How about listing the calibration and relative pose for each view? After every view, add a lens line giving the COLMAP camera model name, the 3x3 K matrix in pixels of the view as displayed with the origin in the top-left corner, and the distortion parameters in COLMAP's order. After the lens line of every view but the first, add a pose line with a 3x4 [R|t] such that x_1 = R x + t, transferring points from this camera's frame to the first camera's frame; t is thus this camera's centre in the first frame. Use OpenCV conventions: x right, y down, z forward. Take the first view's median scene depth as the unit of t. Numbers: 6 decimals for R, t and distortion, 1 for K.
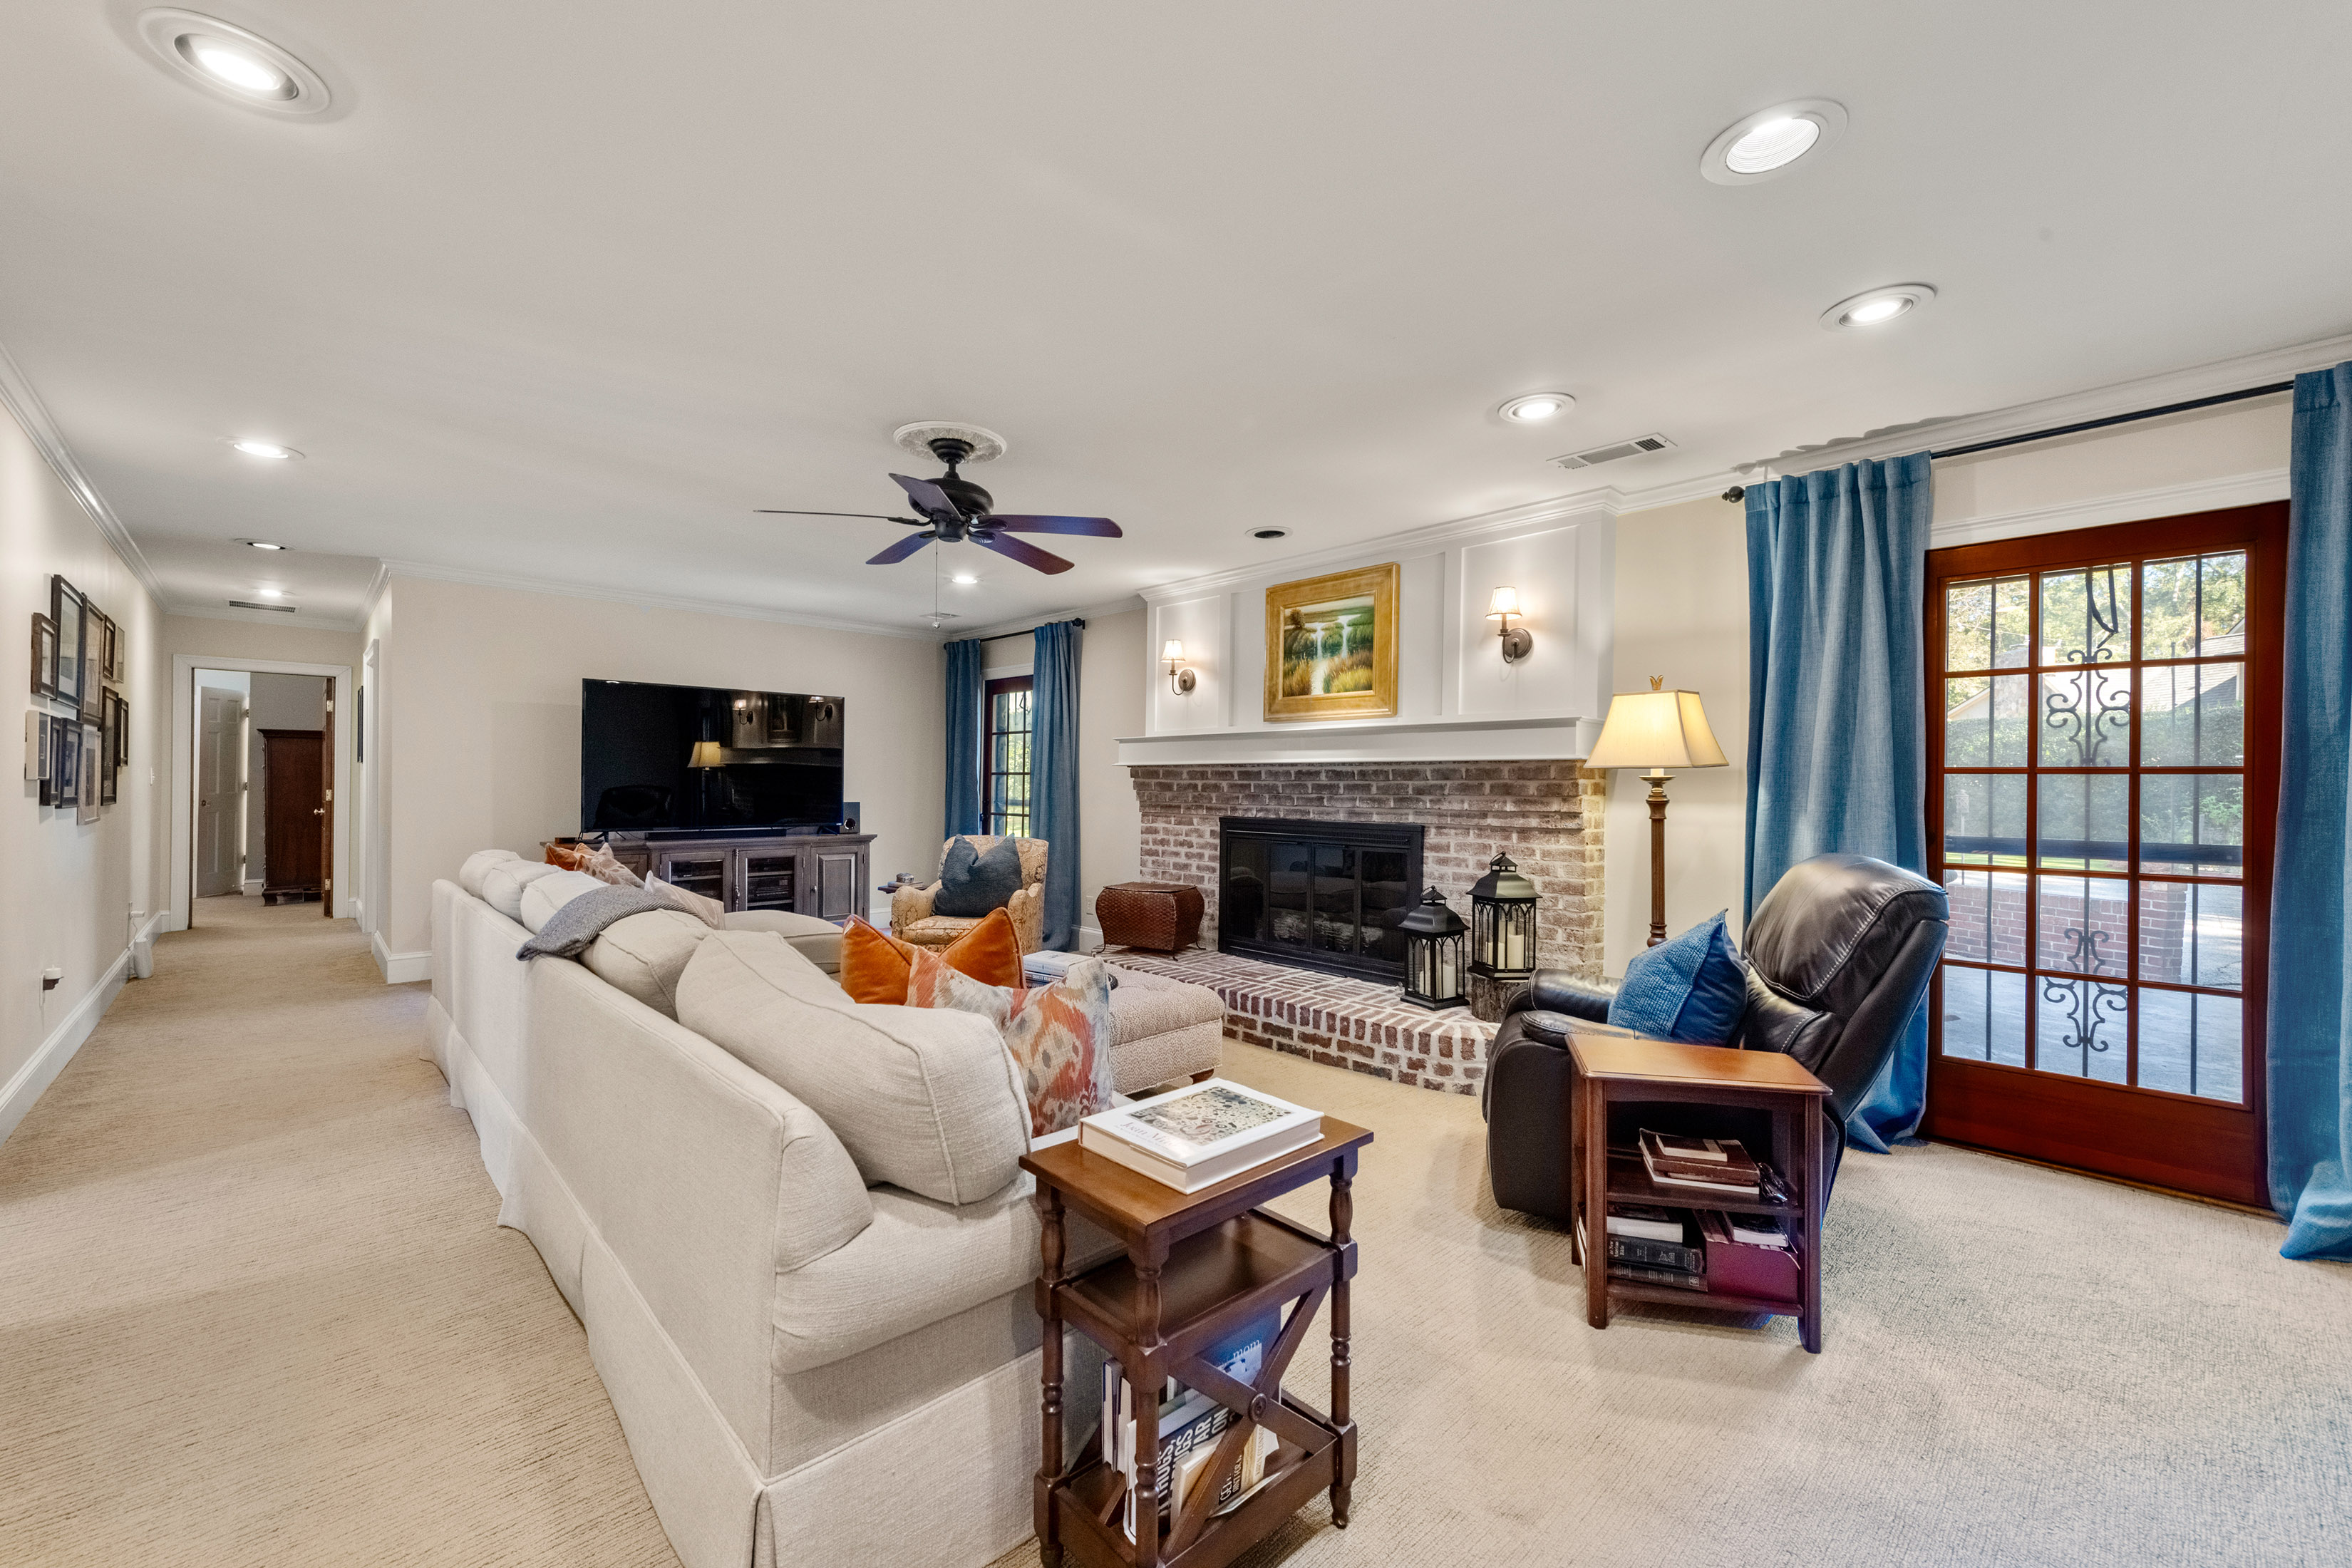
lens RADIAL K [[945.8, 0, 1157.9], [0, 945.8, 785.1], [0, 0, 1]] dist [0.011904, -0.003773]
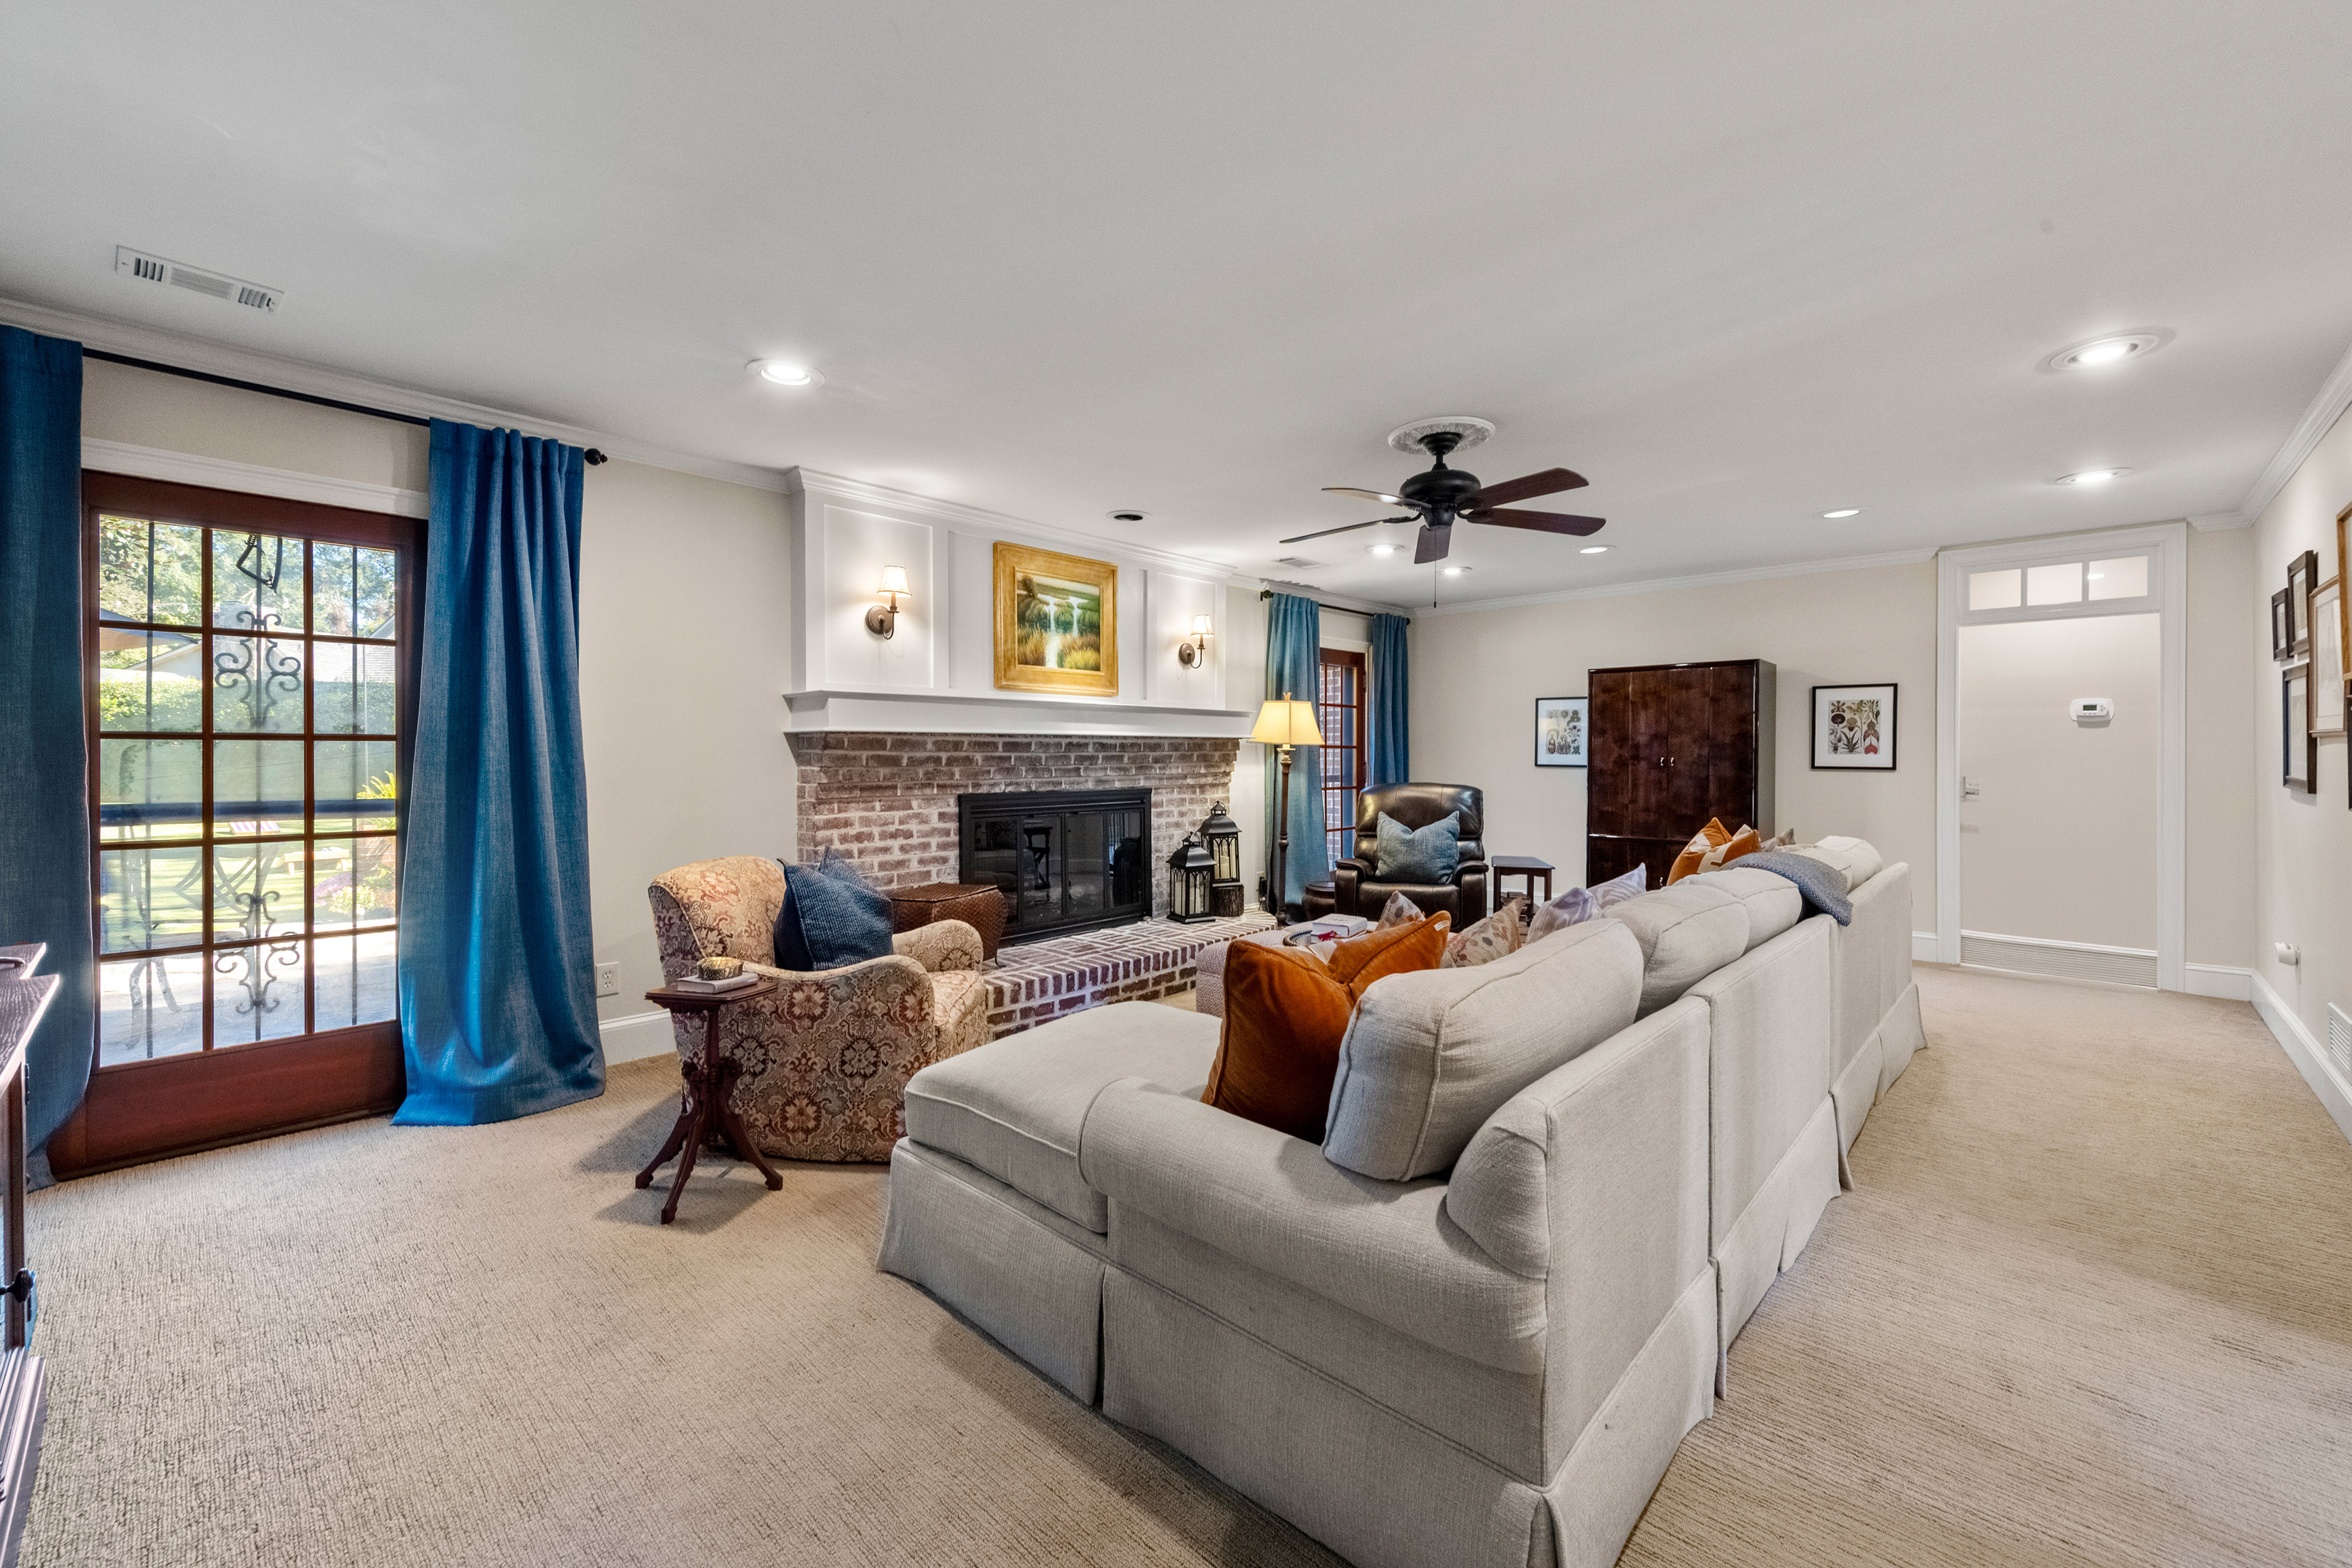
lens RADIAL K [[945.8, 0, 1191.8], [0, 945.8, 765.5], [0, 0, 1]] dist [0.011904, -0.003773]
pose [[-0.085223, -0.020538, 0.996150, -0.875903], [0.001543, 0.999784, 0.020744, -0.011283], [-0.996361, 0.003305, -0.085173, 0.954771]]
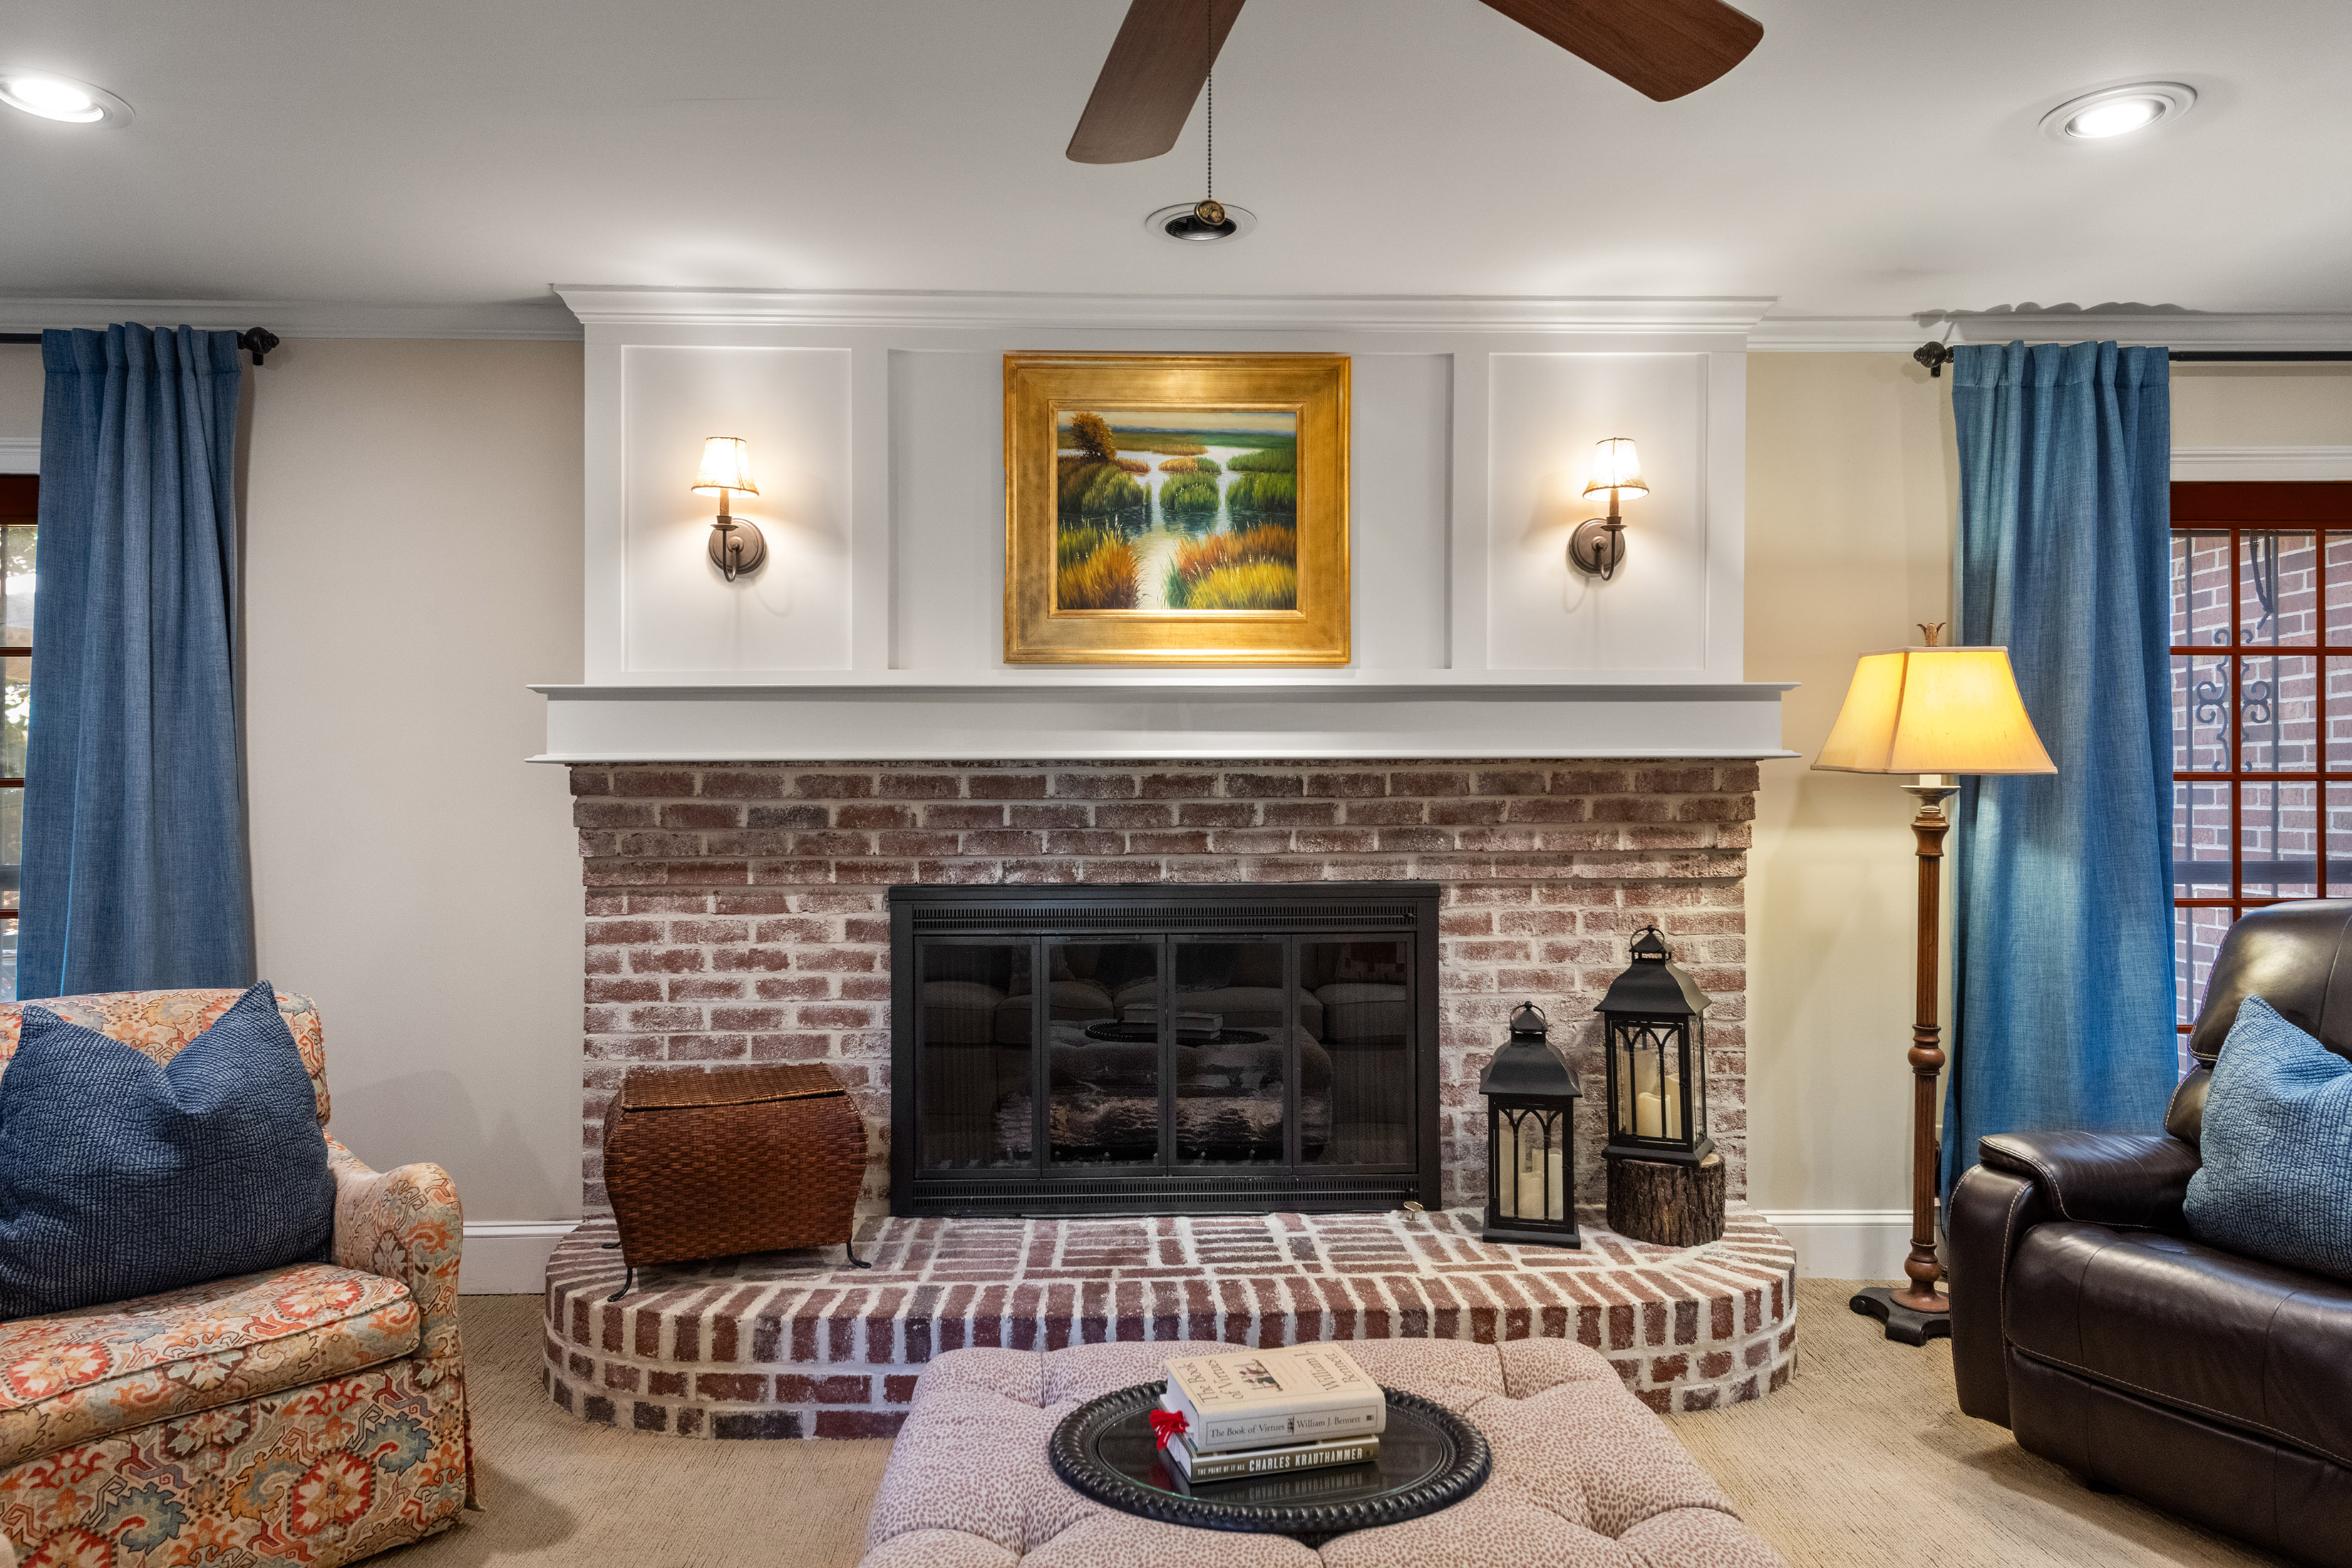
lens RADIAL K [[1535.7, 0, 1171.7], [0, 1535.7, 770.9], [0, 0, 1]] dist [0.021571, -0.008255]
pose [[0.649805, -0.006625, 0.760072, -0.399350], [0.009668, 0.999953, 0.000451, -0.017980], [-0.760040, 0.007055, 0.649838, 0.520058]]
